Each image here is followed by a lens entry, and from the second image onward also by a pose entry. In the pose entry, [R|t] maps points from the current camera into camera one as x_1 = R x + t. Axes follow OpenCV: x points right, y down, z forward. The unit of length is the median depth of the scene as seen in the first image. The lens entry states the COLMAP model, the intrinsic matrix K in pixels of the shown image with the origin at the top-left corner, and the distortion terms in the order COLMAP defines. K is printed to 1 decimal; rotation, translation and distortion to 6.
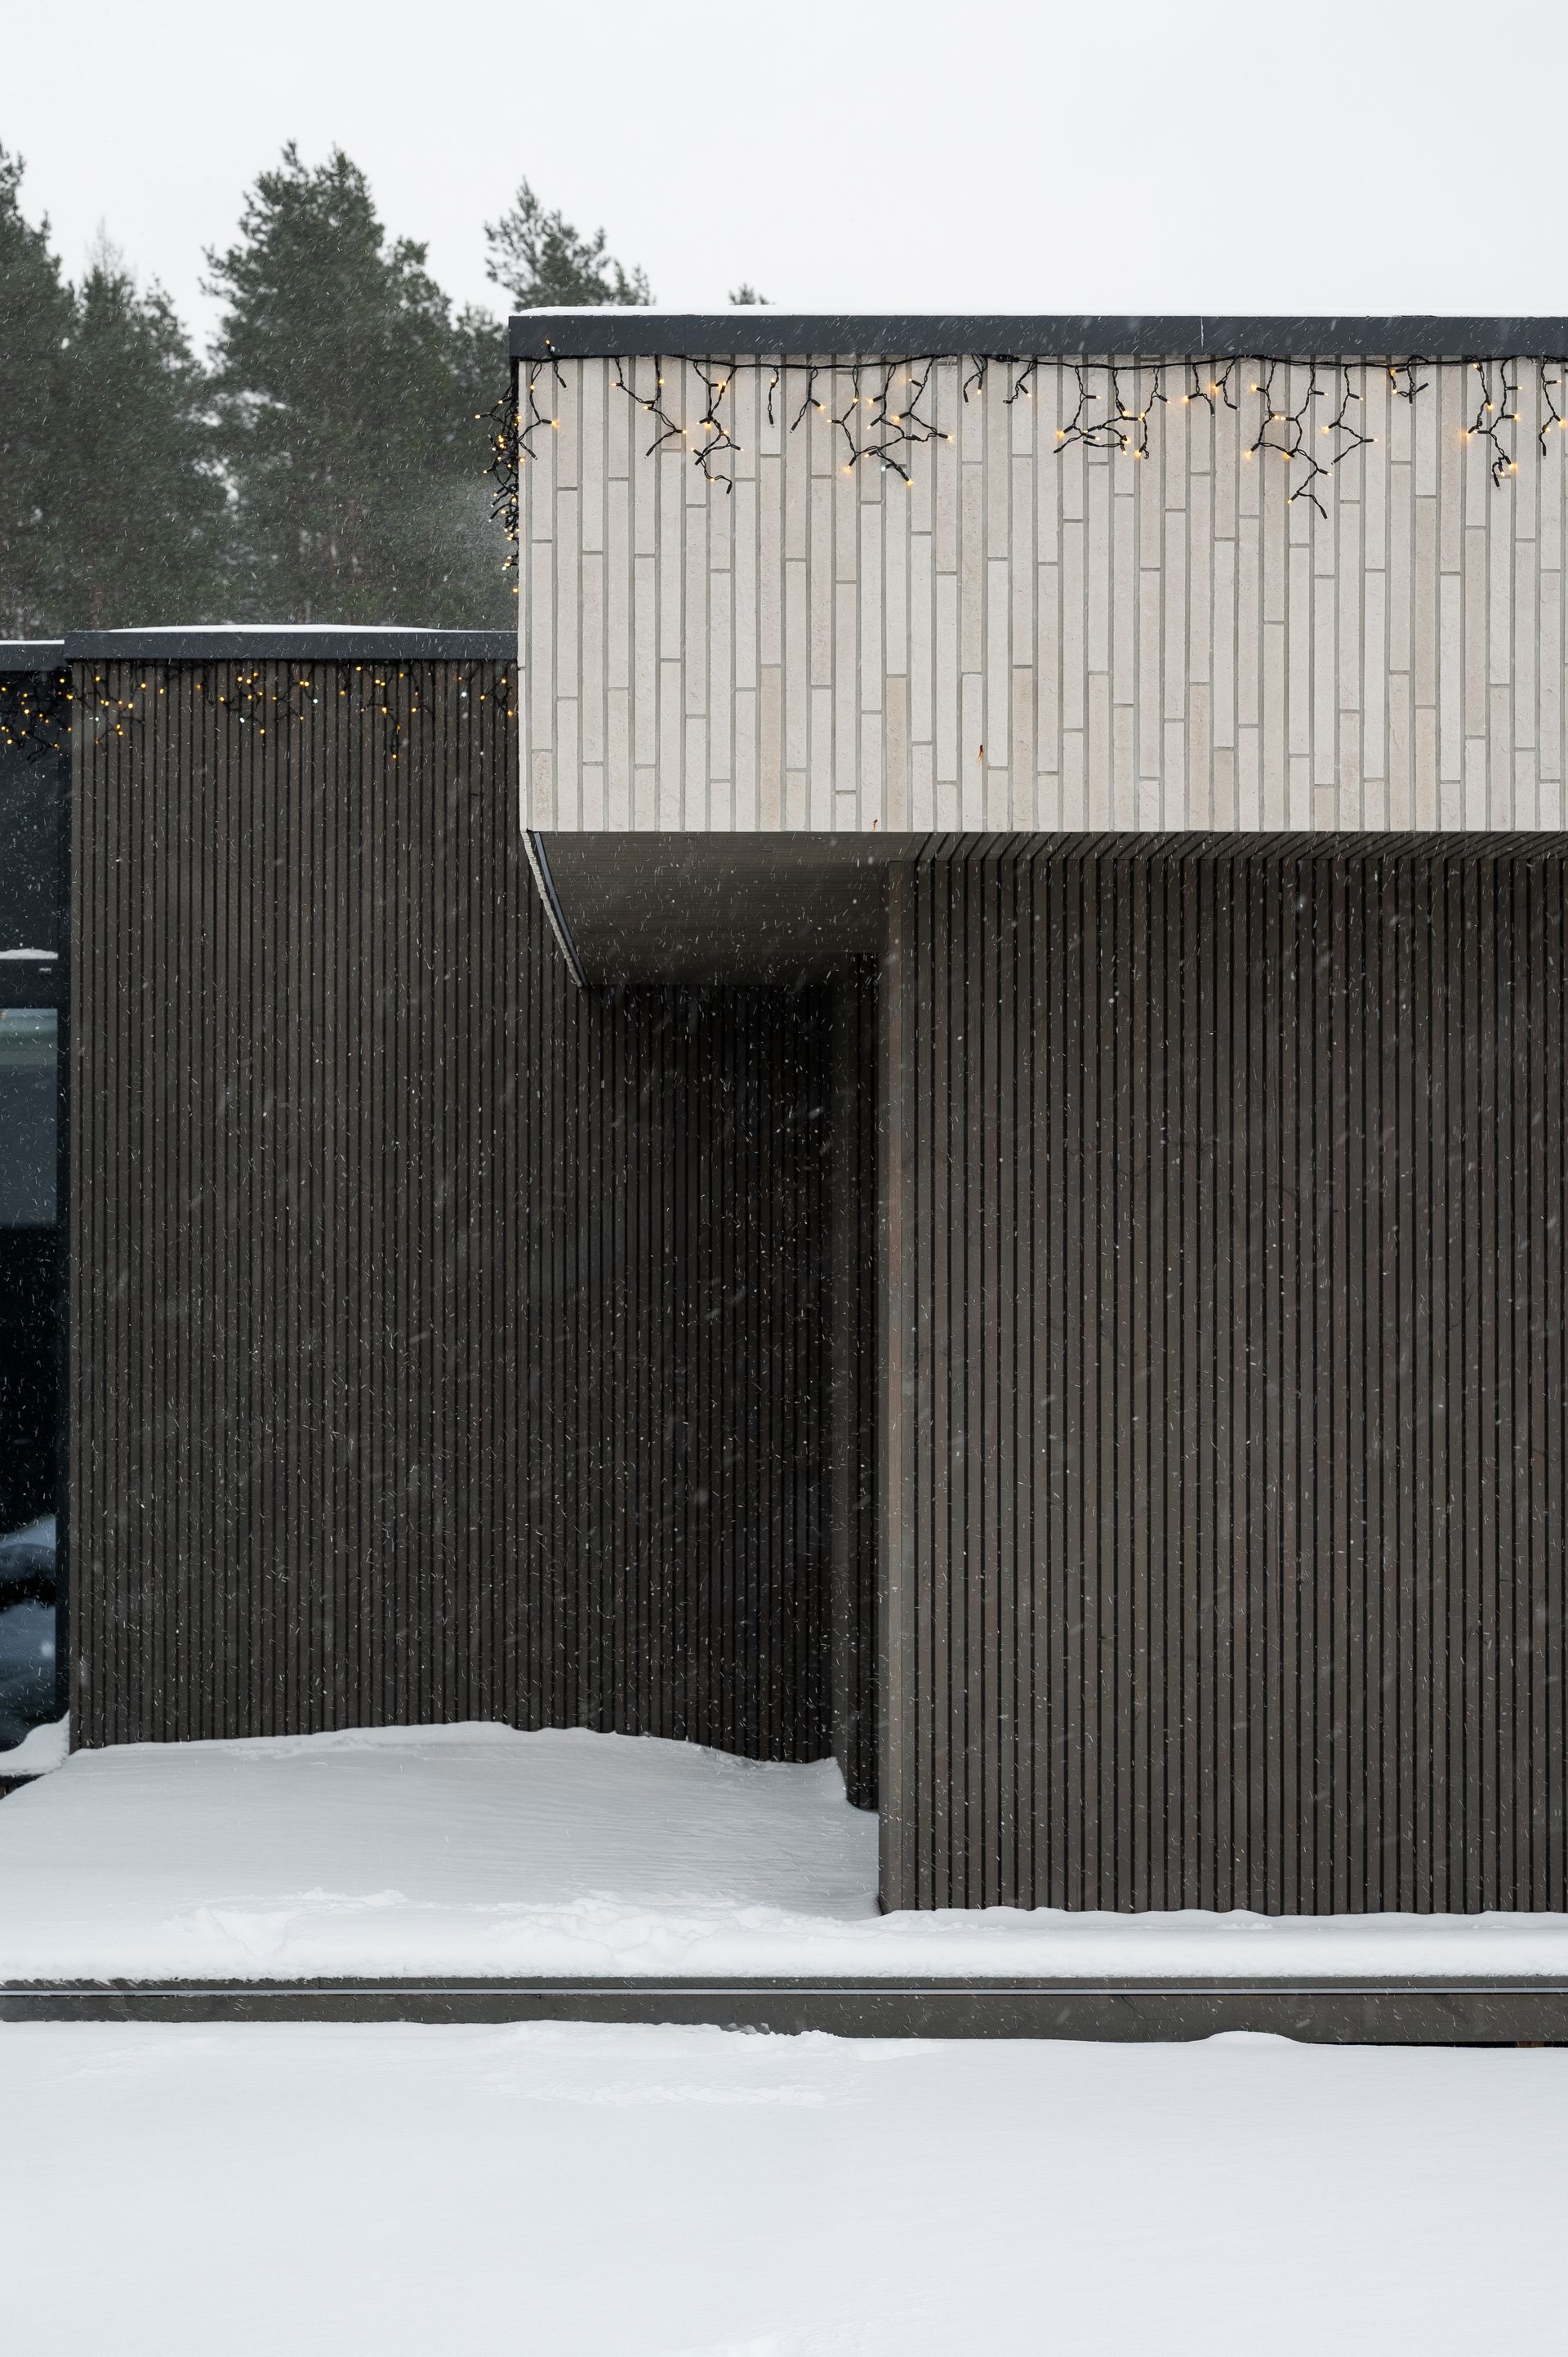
lens RADIAL K [[5872.4, 0, 873.4], [0, 5872.4, 1124.8], [0, 0, 1]] dist [0.001054, -0.684373]
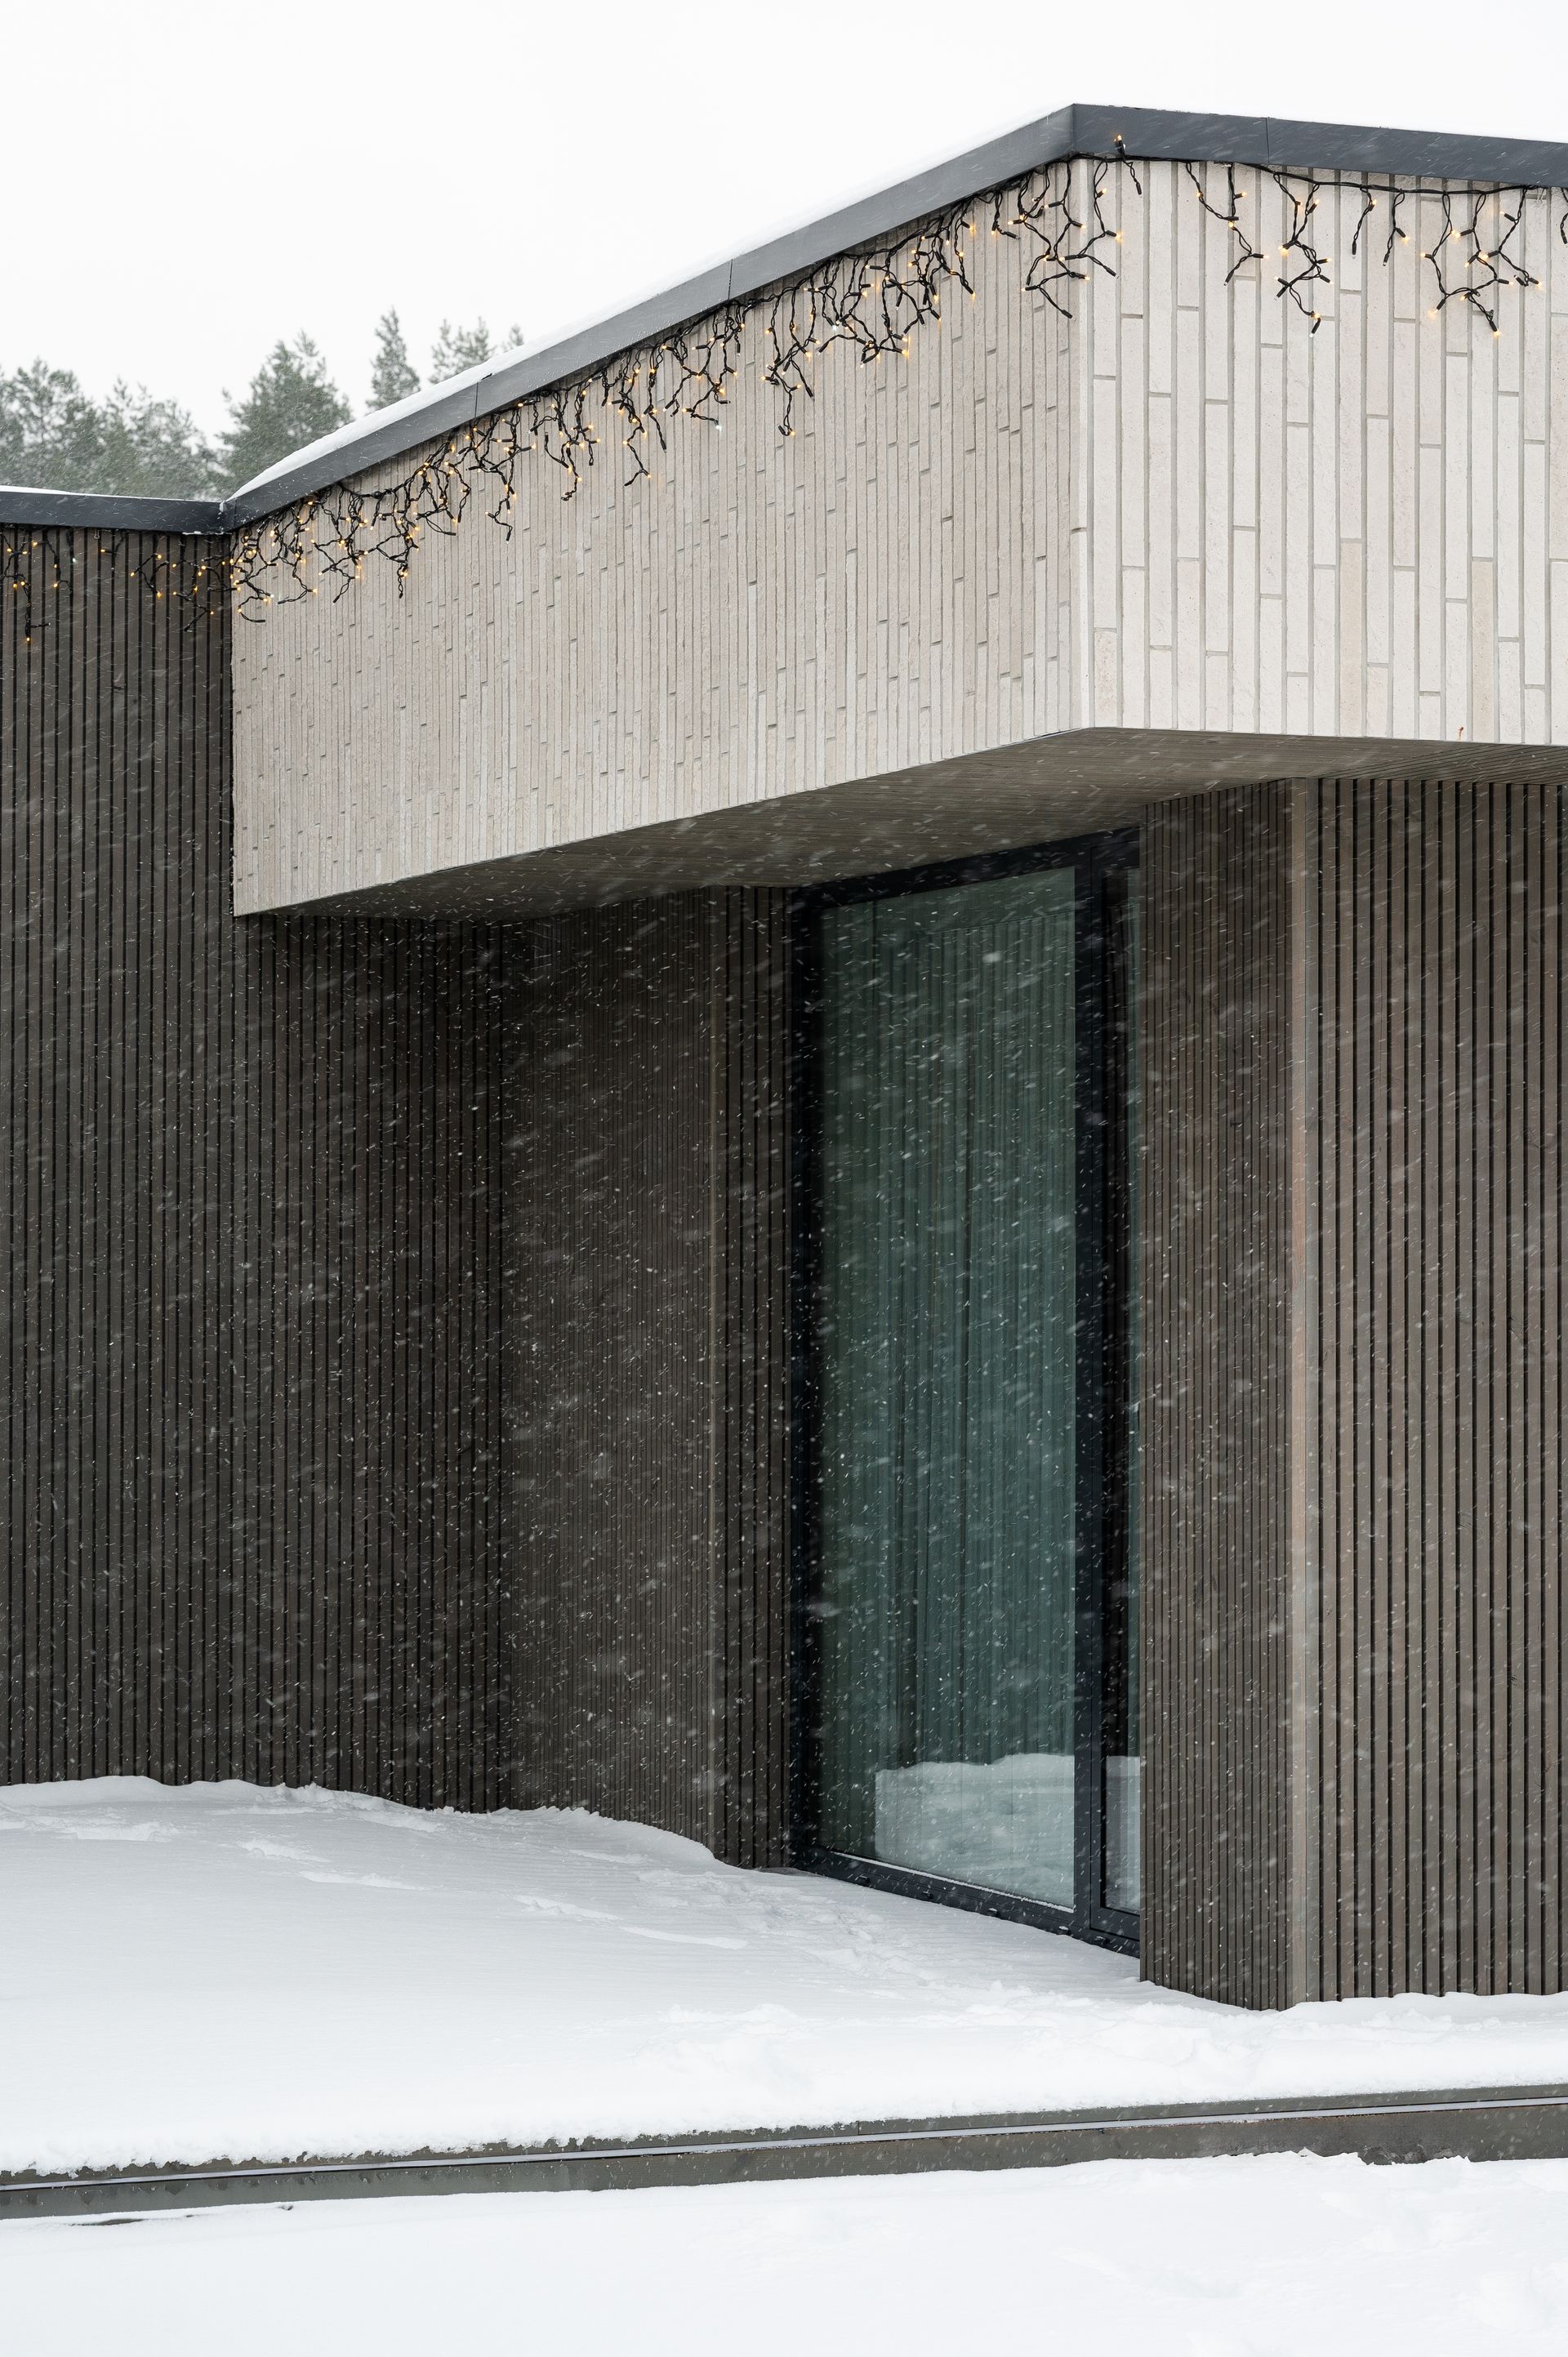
lens RADIAL K [[5872.4, 0, 873.4], [0, 5872.4, 1124.8], [0, 0, 1]] dist [0.001054, -0.684373]
pose [[0.934062, 0.011381, 0.356929, -0.381740], [-0.013451, 0.999904, 0.003317, 0.003924], [-0.356857, -0.007900, 0.934126, 0.235661]]
